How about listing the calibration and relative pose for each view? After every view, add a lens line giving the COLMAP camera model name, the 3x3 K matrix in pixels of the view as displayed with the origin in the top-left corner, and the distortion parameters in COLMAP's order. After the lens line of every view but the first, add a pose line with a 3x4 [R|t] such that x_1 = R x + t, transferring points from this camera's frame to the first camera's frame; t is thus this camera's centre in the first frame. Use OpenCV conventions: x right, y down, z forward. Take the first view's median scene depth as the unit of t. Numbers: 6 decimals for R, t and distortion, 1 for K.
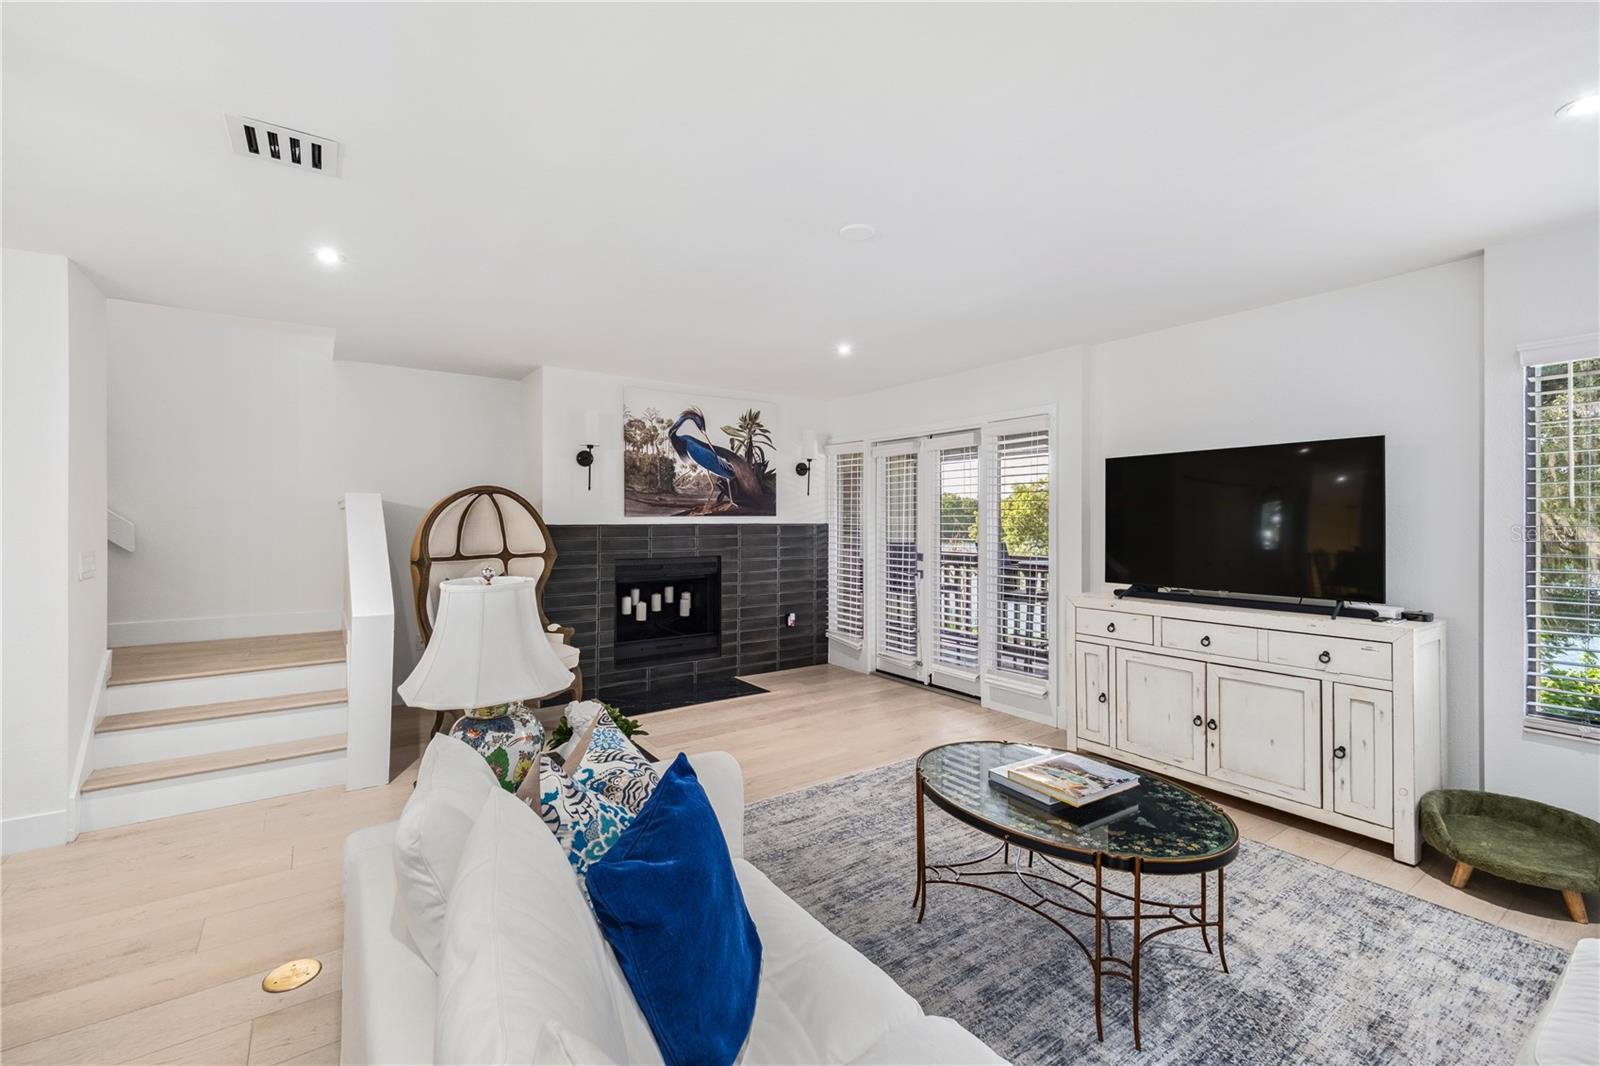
lens RADIAL K [[679.3, 0, 800.2], [0, 679.3, 524.9], [0, 0, 1]] dist [0.009522, -0.000382]
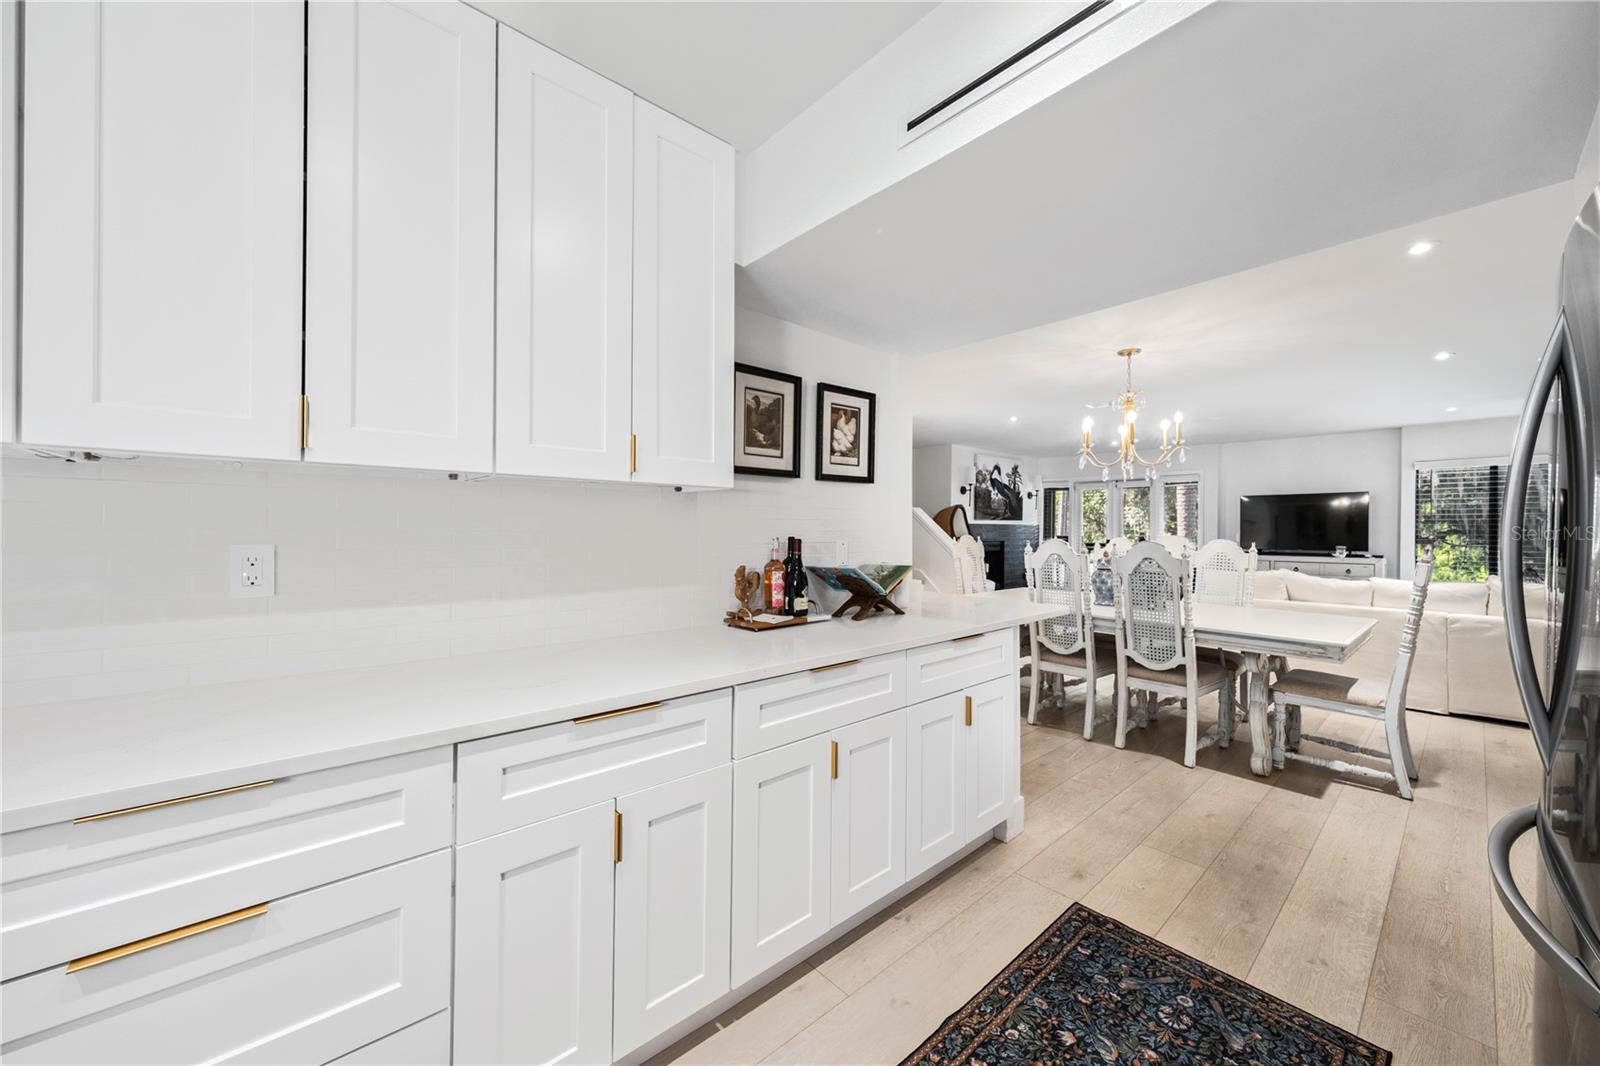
lens RADIAL K [[582.8, 0, 800.0], [0, 582.8, 533.0], [0, 0, 1]] dist [0.000241, 0.000016]
pose [[0.994768, 0.006310, 0.101966, -0.878775], [-0.006314, 0.999980, -0.000278, 0.028233], [-0.101966, -0.000367, 0.994788, -0.585778]]
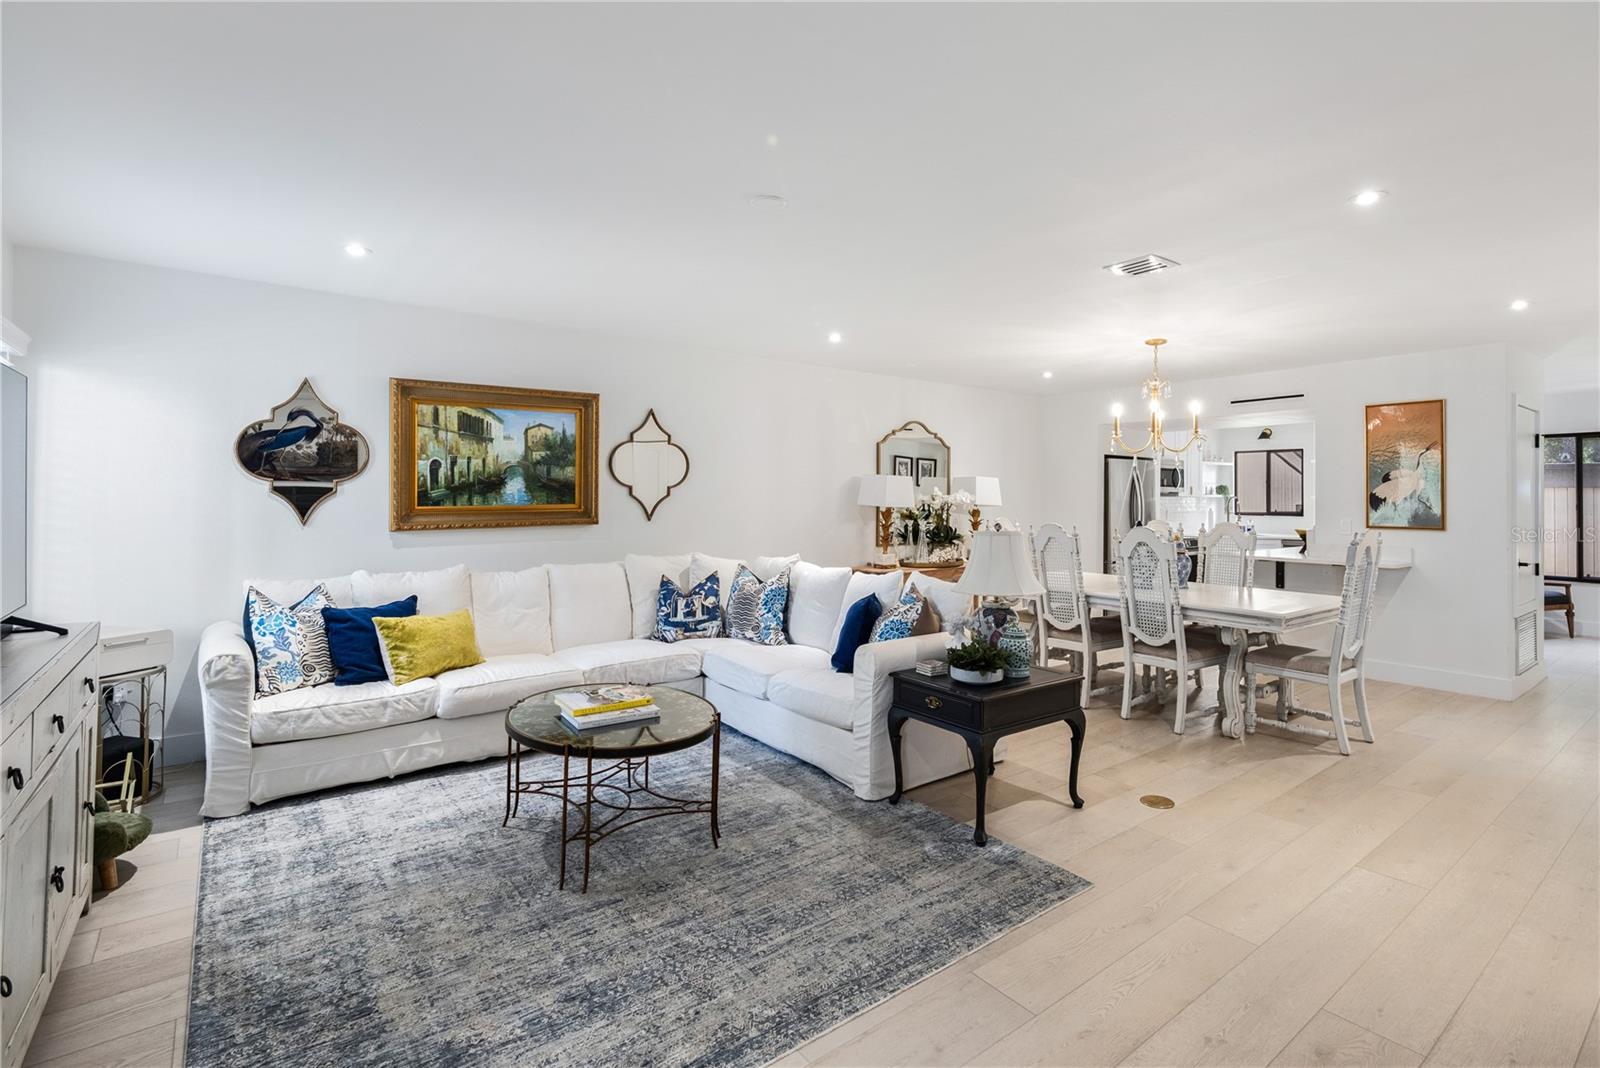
lens RADIAL K [[756.5, 0, 852.8], [0, 756.5, 480.2], [0, 0, 1]] dist [0.002536, 0.000324]
pose [[-0.998171, -0.006350, -0.060122, 0.012188], [-0.005342, 0.999843, -0.016901, -0.004861], [0.060220, -0.016549, -0.998048, 0.972741]]
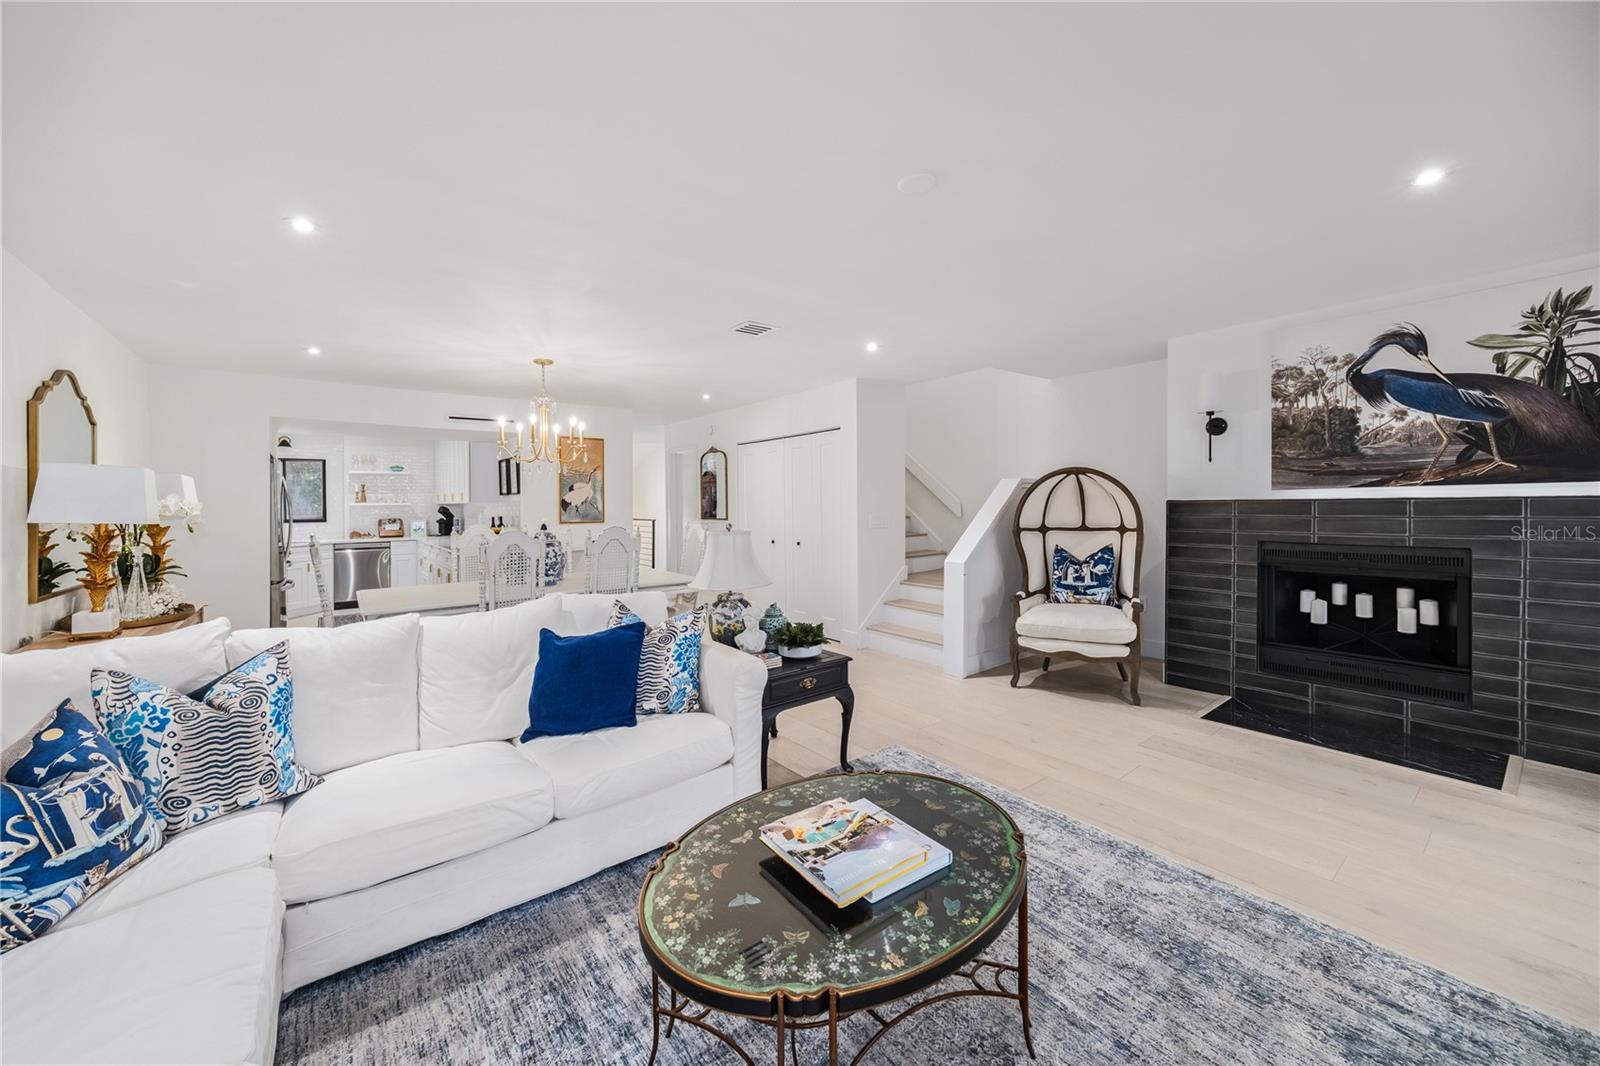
lens RADIAL K [[600.8, 0, 795.0], [0, 600.8, 515.9], [0, 0, 1]] dist [0.001124, -0.000121]
pose [[0.046093, 0.021019, -0.998716, 0.414904], [0.004152, 0.999766, 0.021233, 0.001506], [0.998929, -0.005125, 0.045995, 0.370286]]
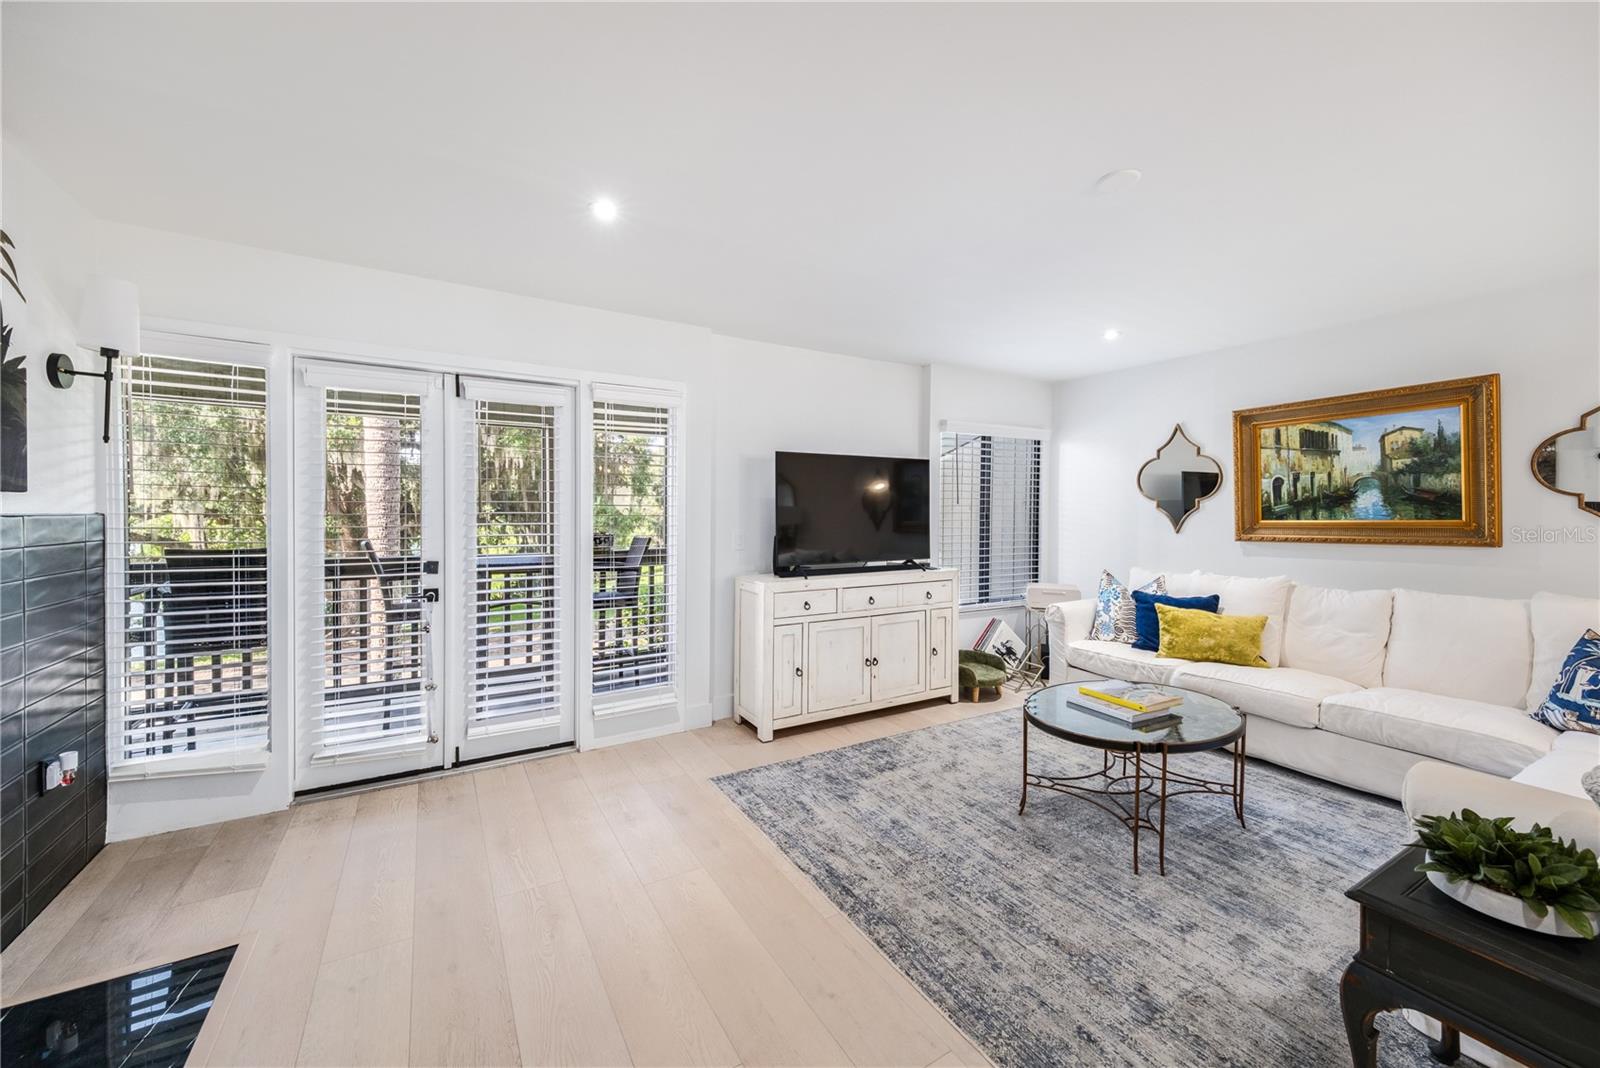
lens RADIAL K [[602.7, 0, 796.6], [0, 602.7, 521.6], [0, 0, 1]] dist [0.014449, -0.000014]
pose [[0.081818, -0.015658, 0.996524, -0.347364], [0.005454, 0.999869, 0.015263, -0.000619], [-0.996632, 0.004186, 0.081893, 0.629043]]
